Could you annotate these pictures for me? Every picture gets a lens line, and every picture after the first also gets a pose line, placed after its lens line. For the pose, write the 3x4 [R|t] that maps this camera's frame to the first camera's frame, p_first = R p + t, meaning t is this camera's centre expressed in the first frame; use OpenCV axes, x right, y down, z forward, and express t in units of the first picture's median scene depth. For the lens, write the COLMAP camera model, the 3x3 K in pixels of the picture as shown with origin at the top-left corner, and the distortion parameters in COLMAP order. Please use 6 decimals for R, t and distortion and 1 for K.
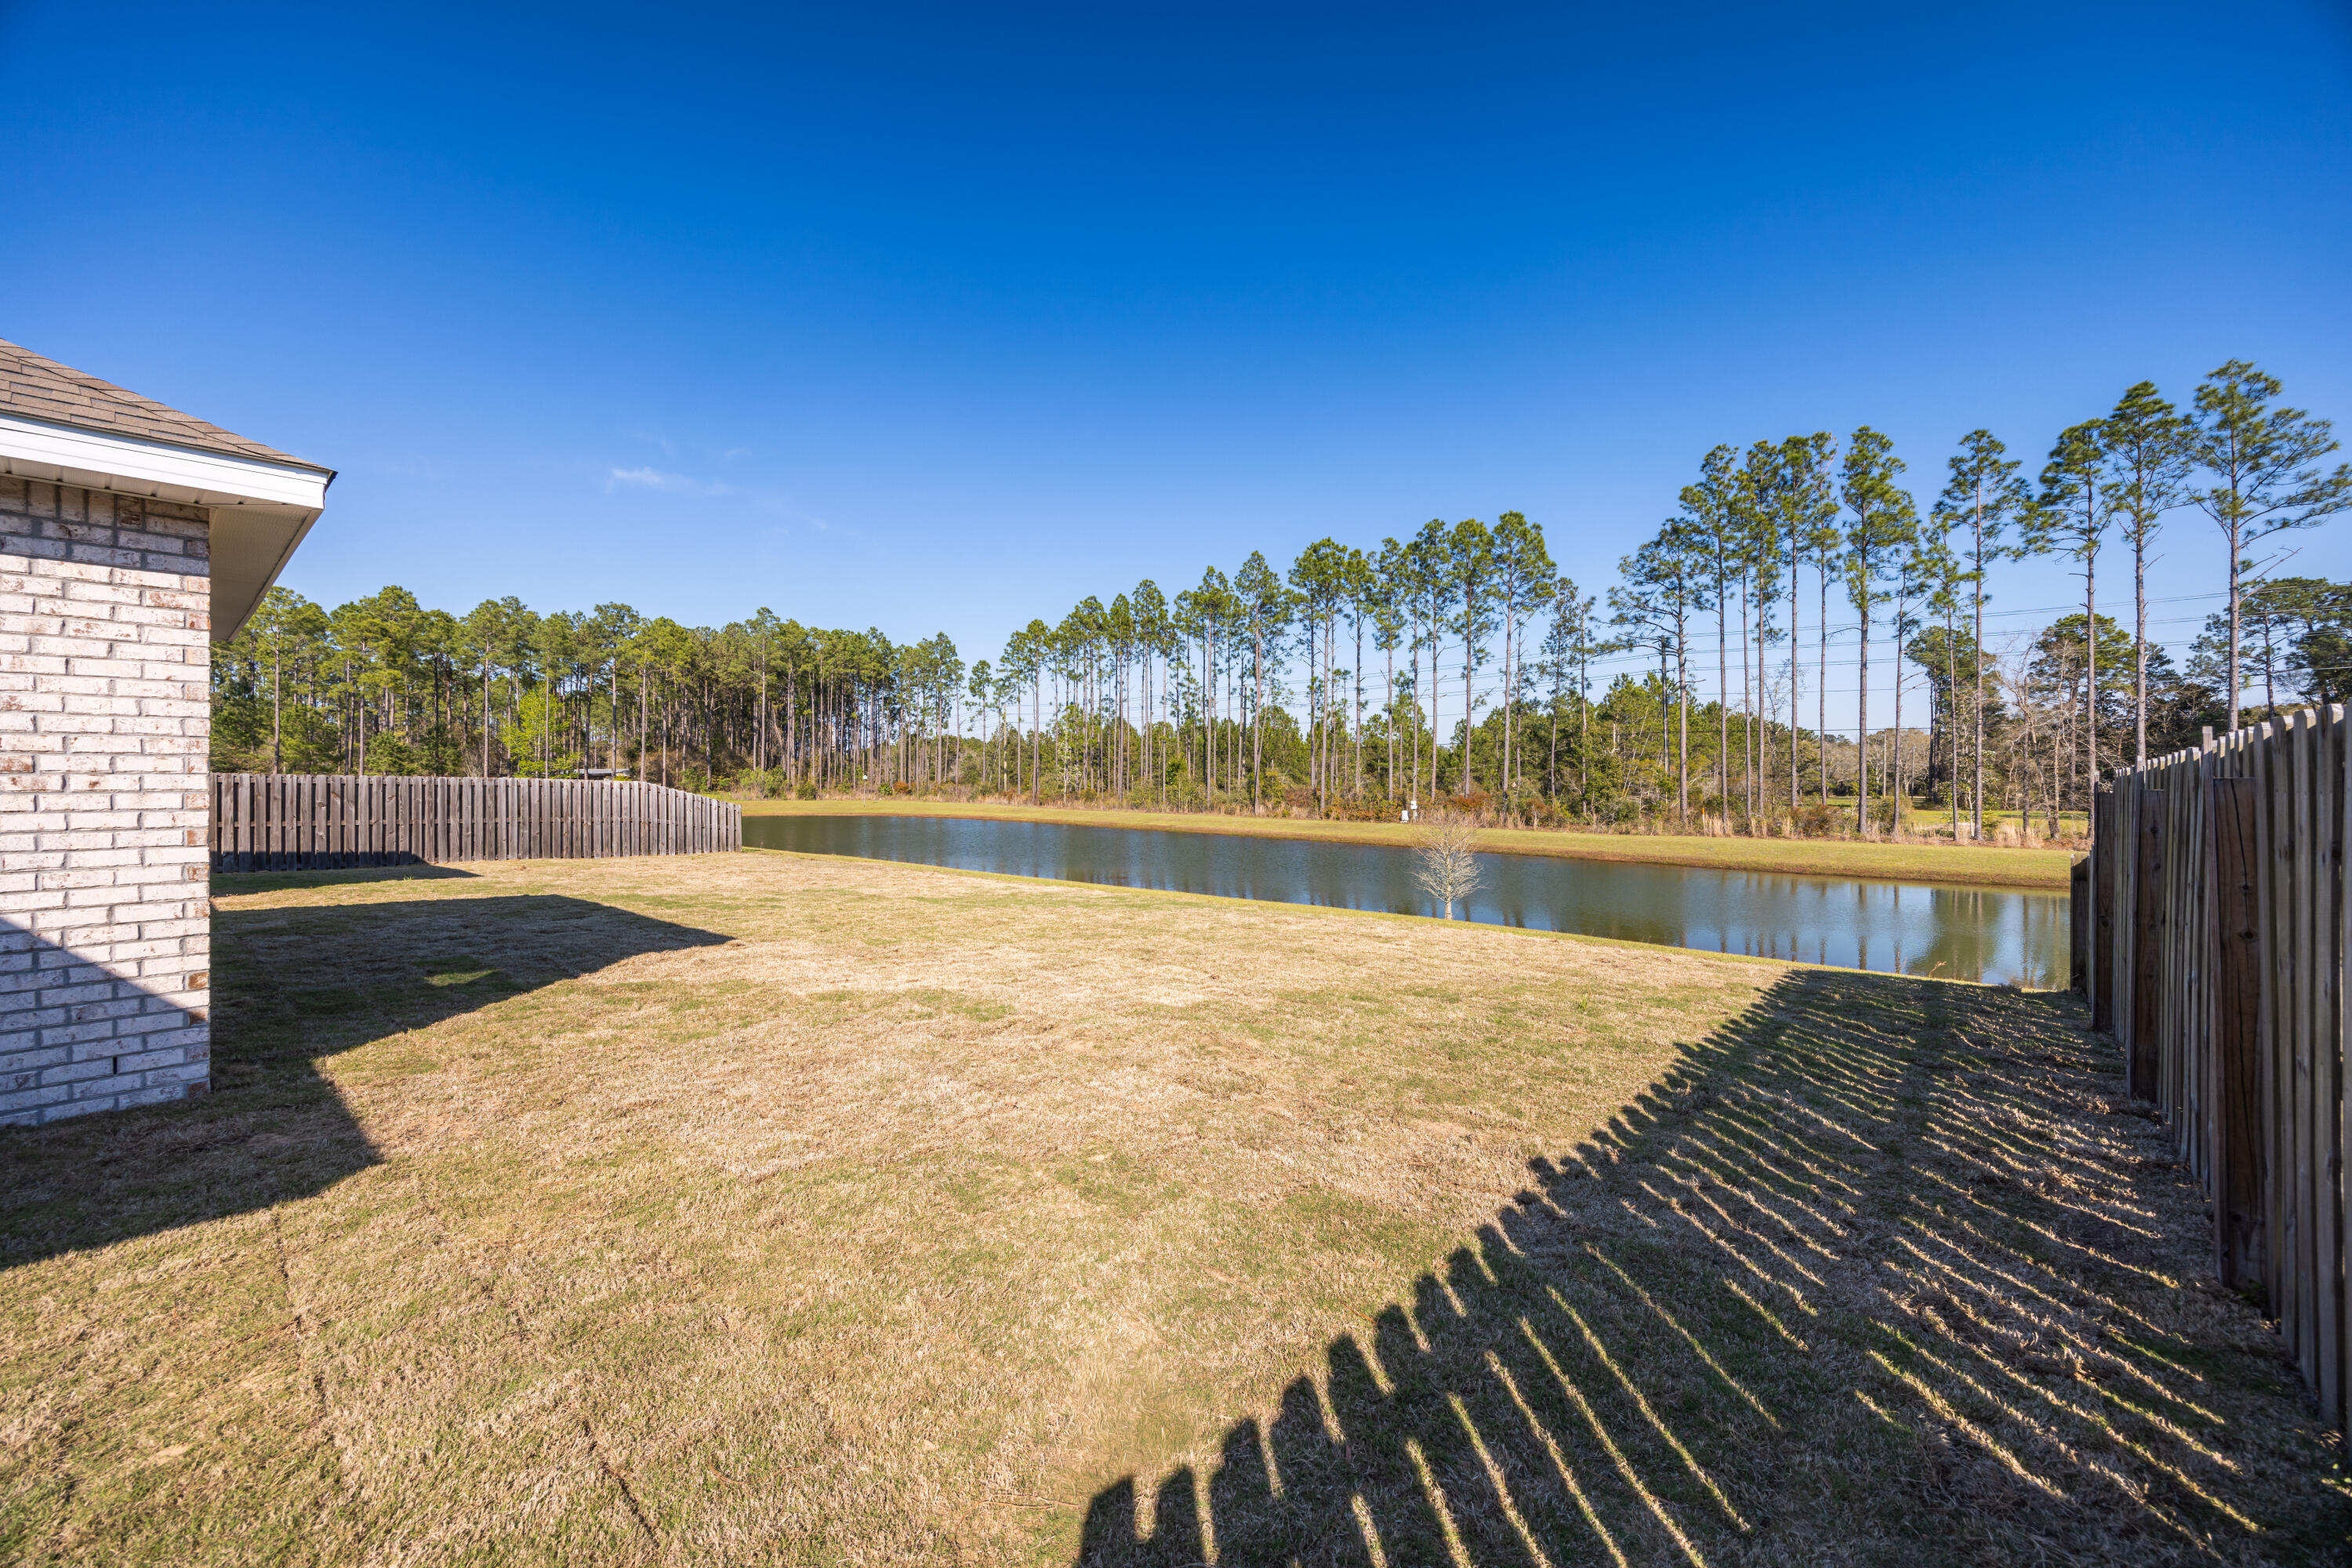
lens RADIAL K [[924.8, 0, 1166.0], [0, 924.8, 781.4], [0, 0, 1]] dist [0.001354, 0.000010]
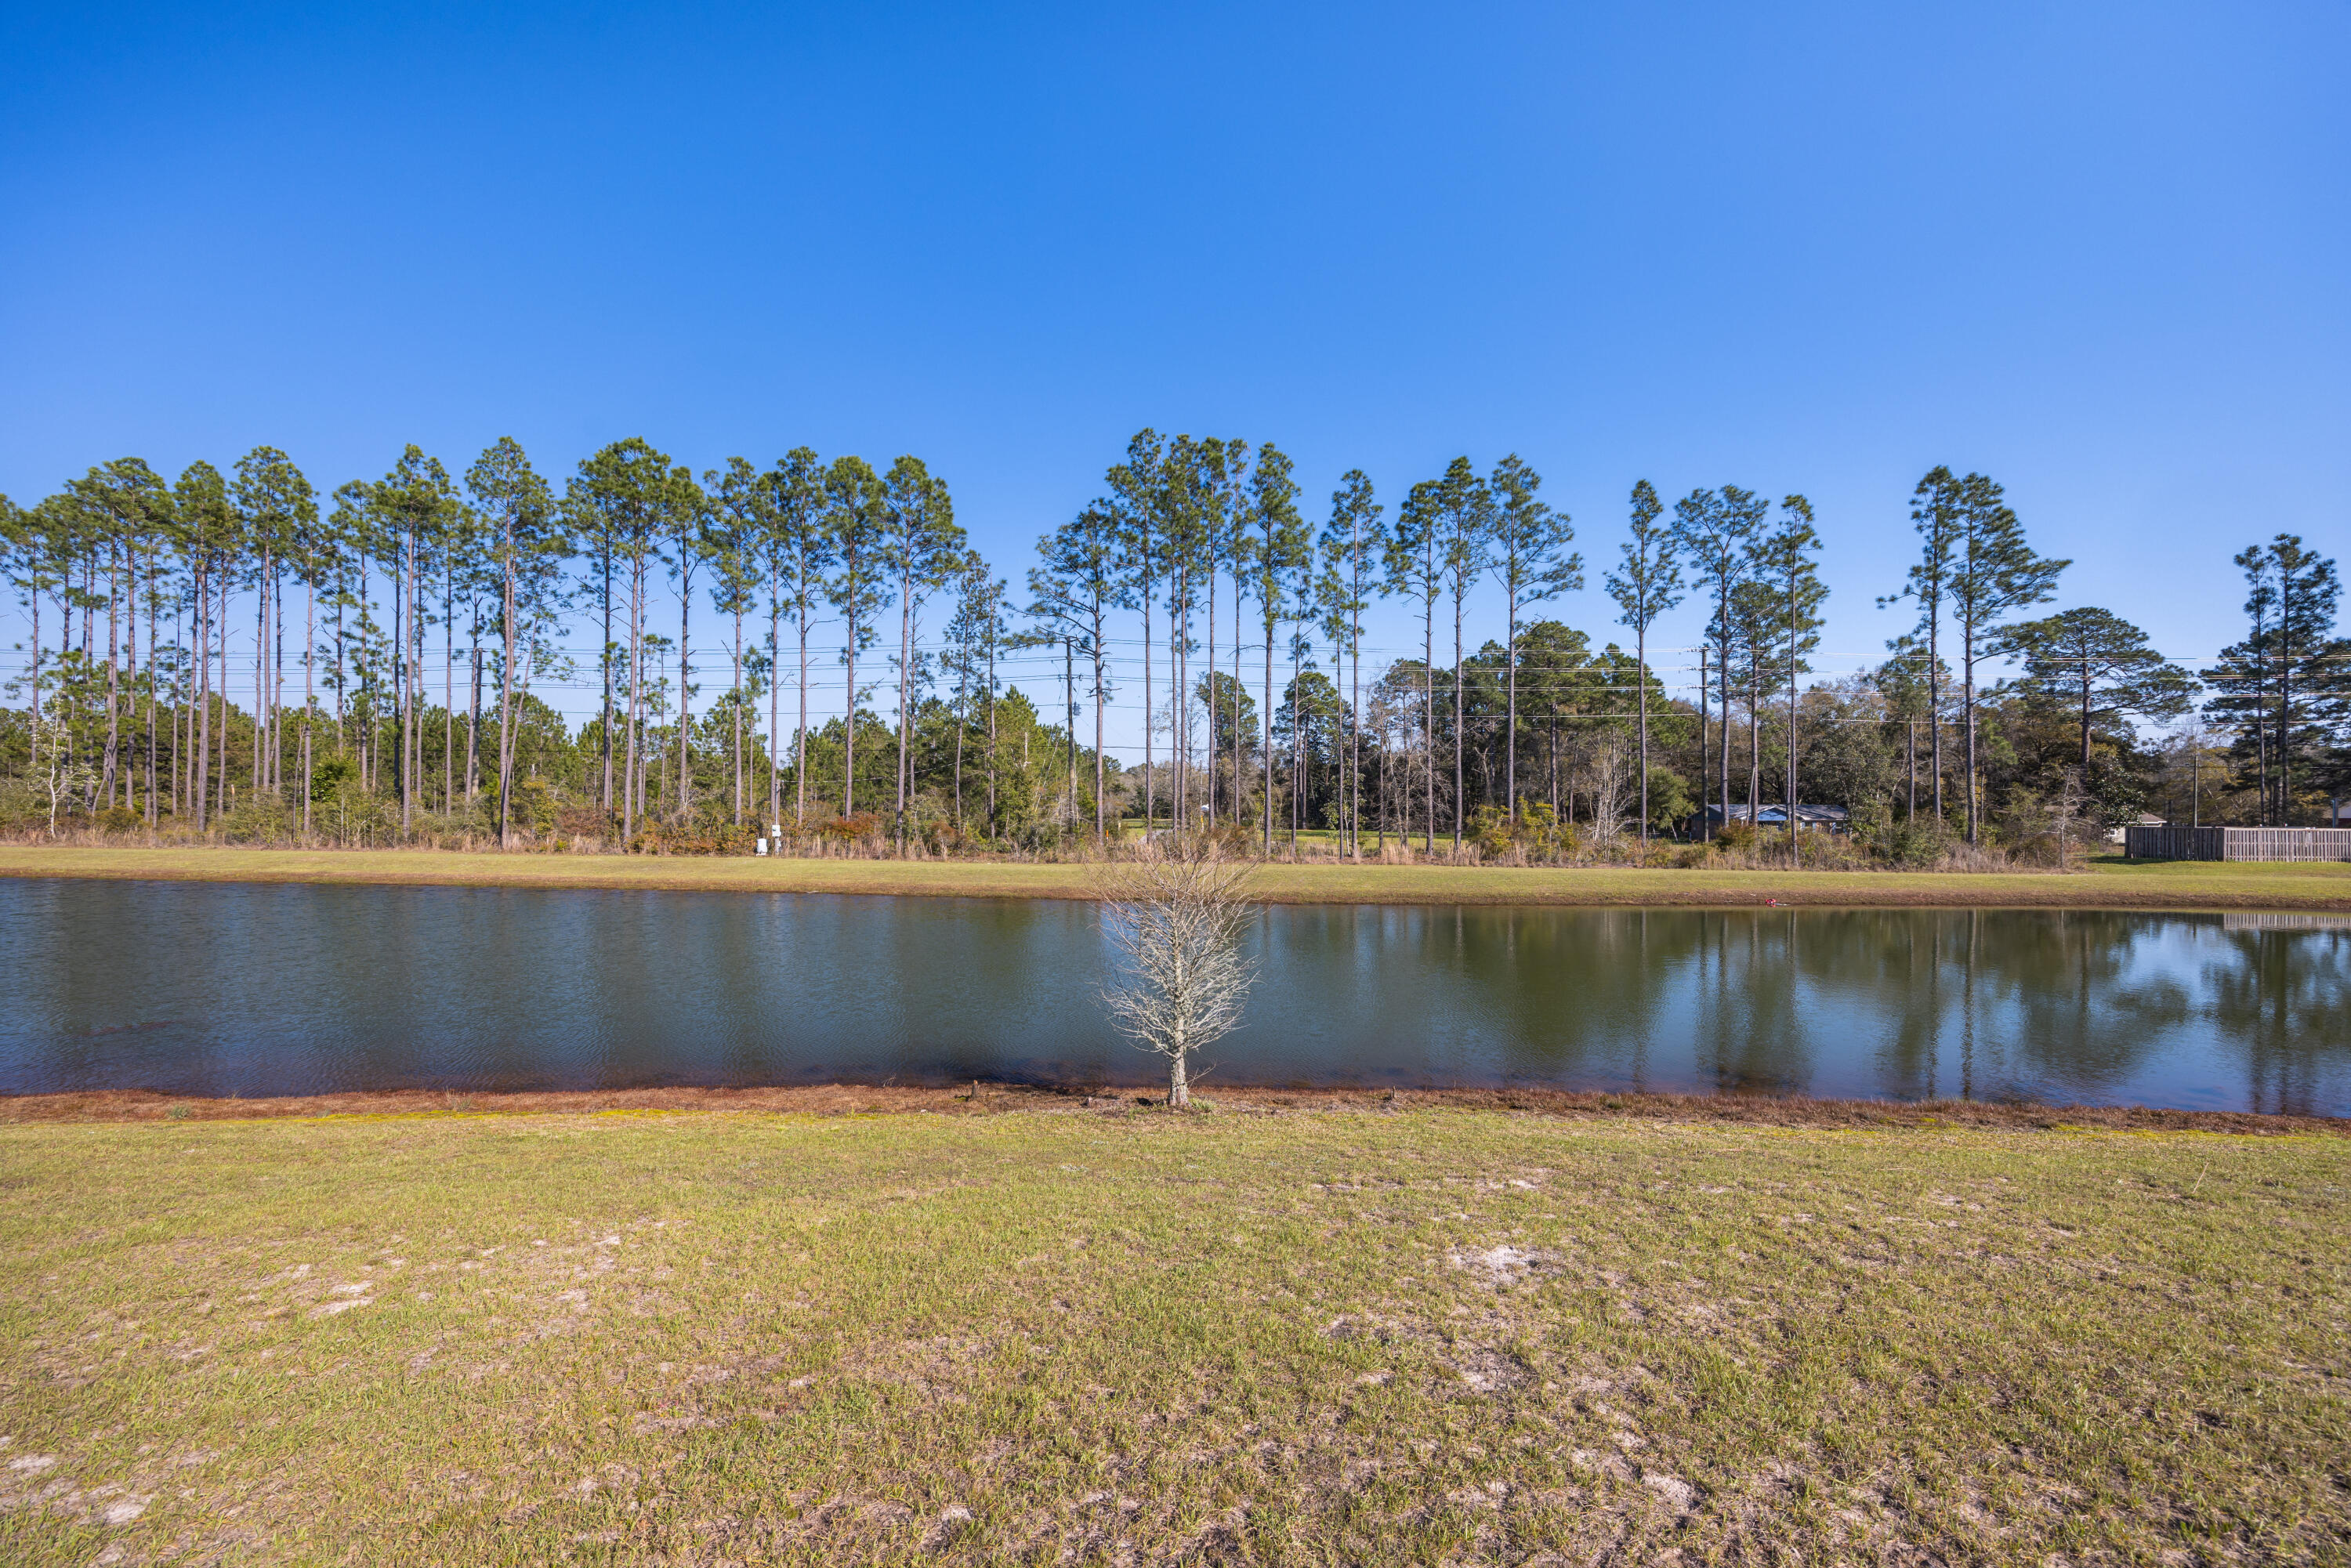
lens RADIAL K [[957.5, 0, 1186.8], [0, 957.5, 803.9], [0, 0, 1]] dist [-0.001940, 0.001140]
pose [[0.737624, 0.008350, 0.675160, -0.000143], [-0.006078, 0.999965, -0.005726, 0.006574], [-0.675184, 0.000120, 0.737649, 0.219256]]
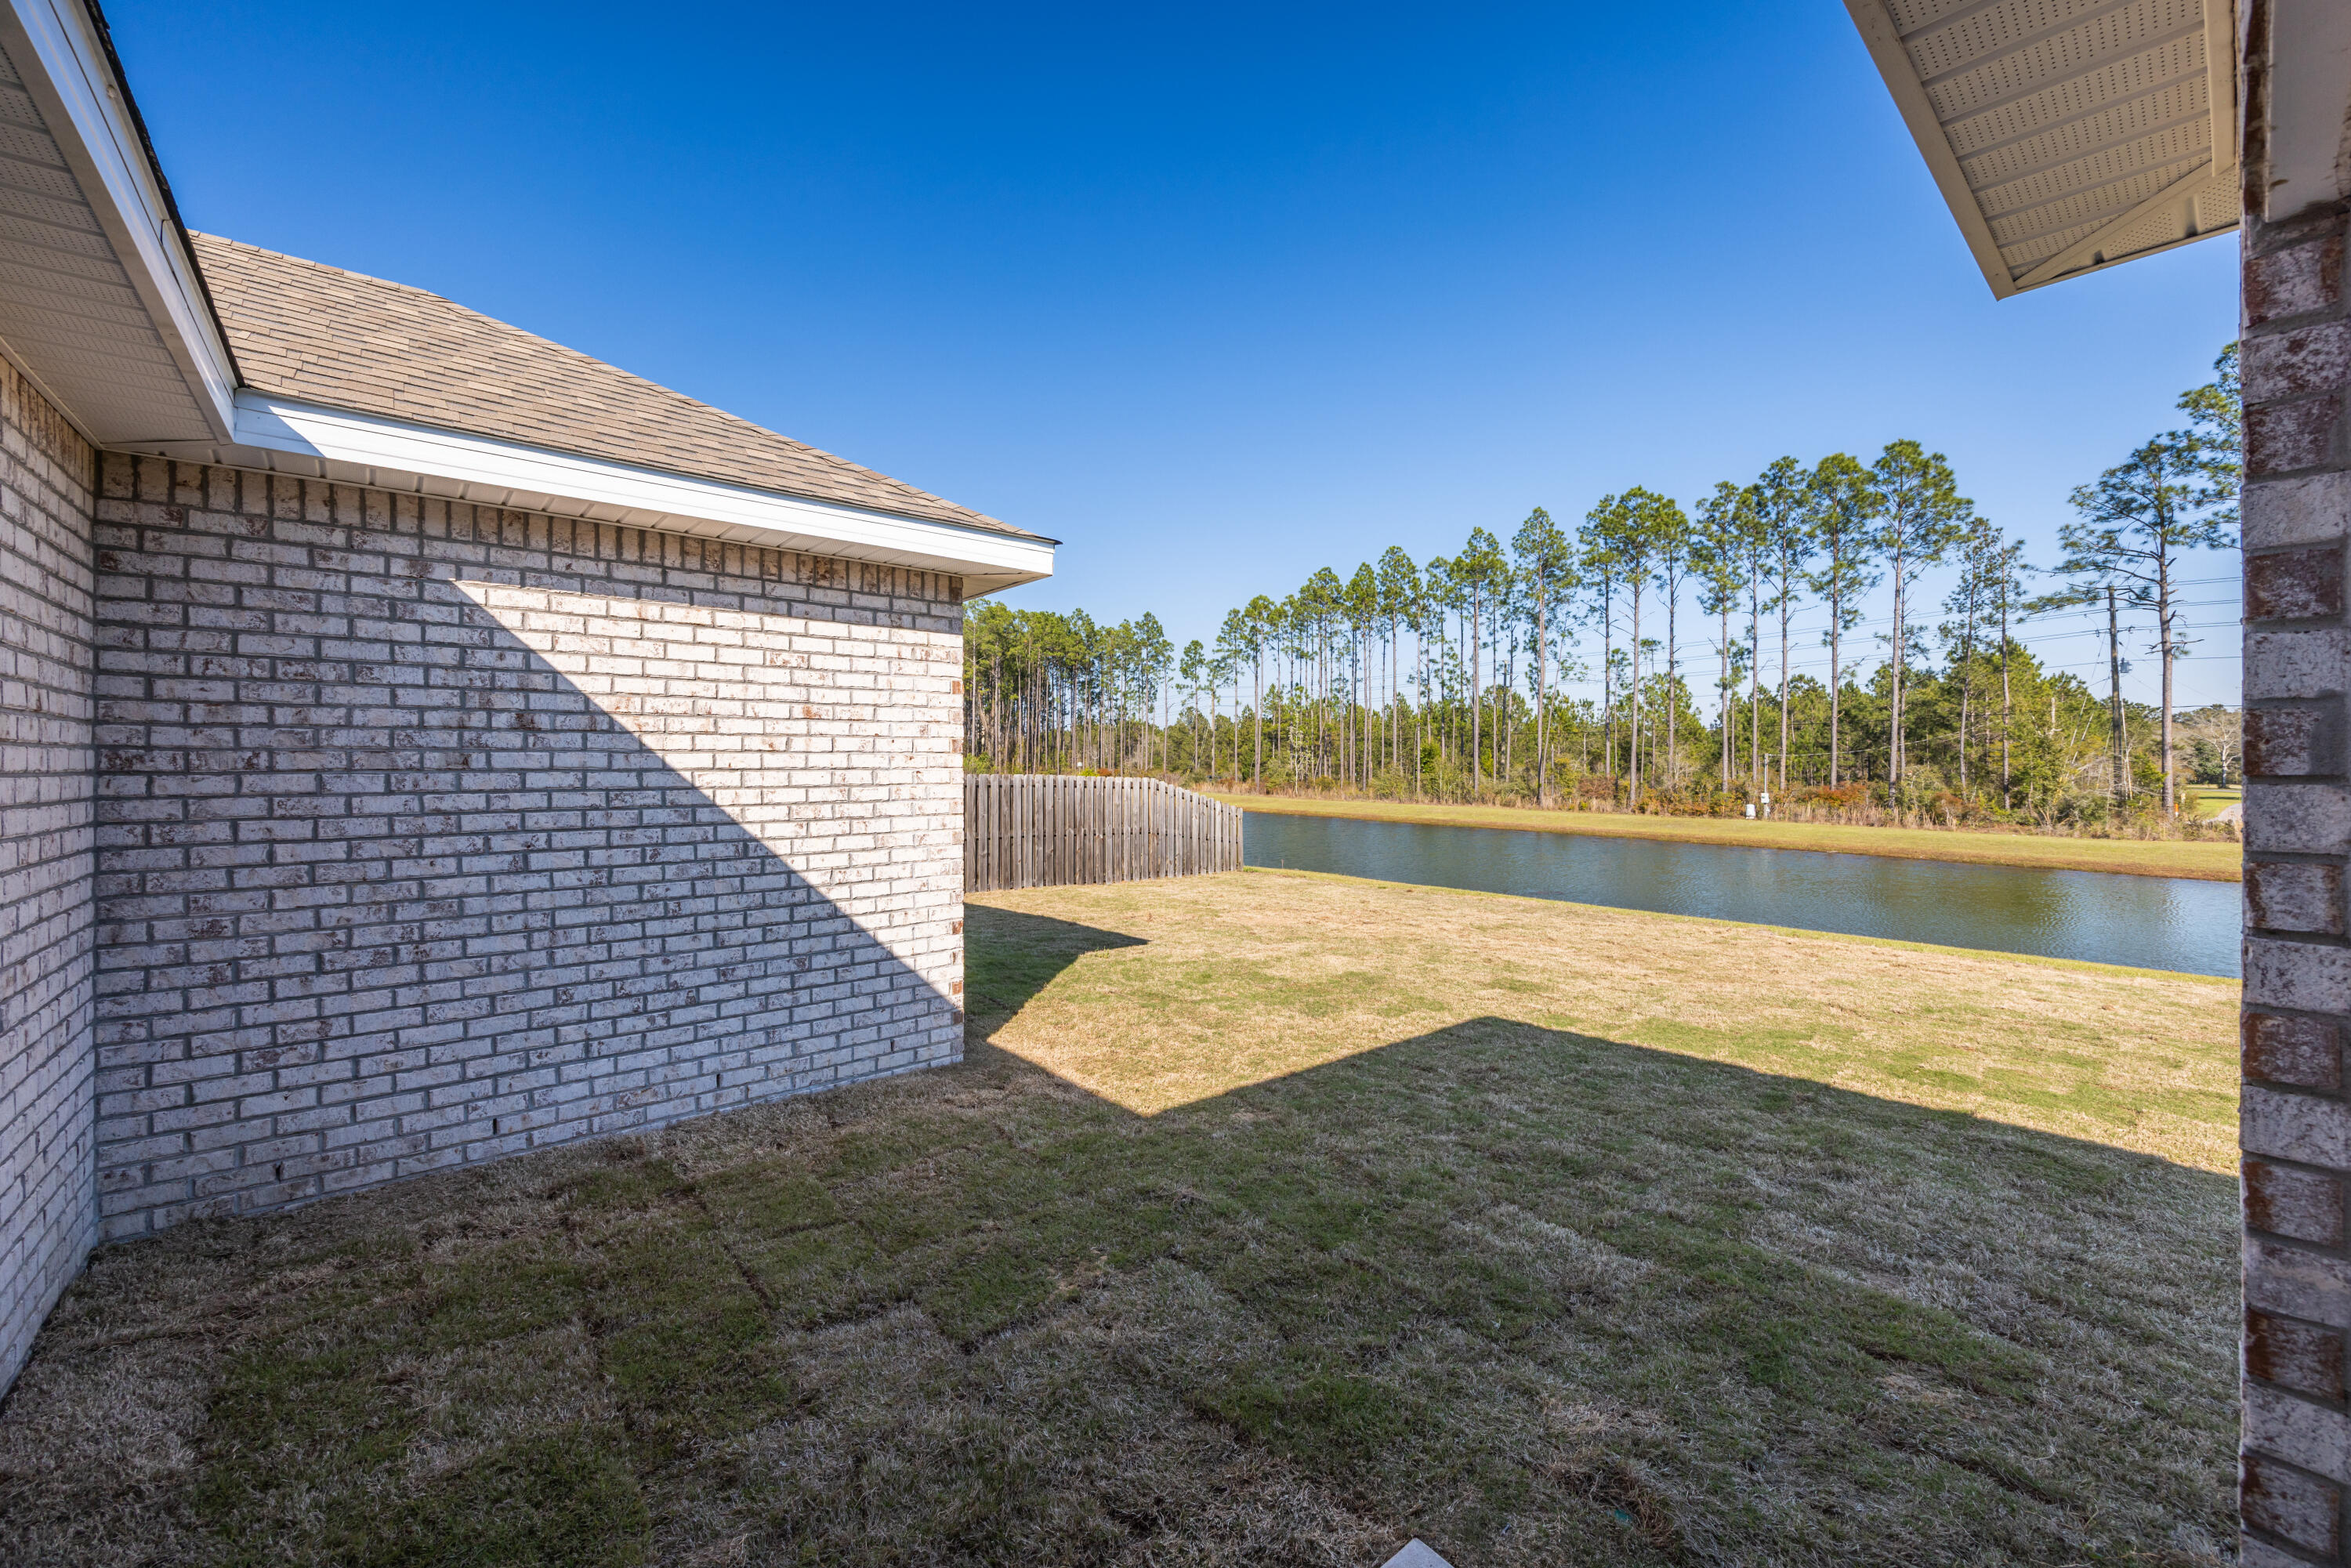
lens RADIAL K [[932.1, 0, 1180.8], [0, 932.1, 766.2], [0, 0, 1]] dist [0.013855, -0.005210]
pose [[0.990678, 0.000002, -0.136226, -0.132464], [-0.000063, 1.000000, -0.000442, -0.002493], [0.136226, 0.000447, 0.990678, 0.082042]]
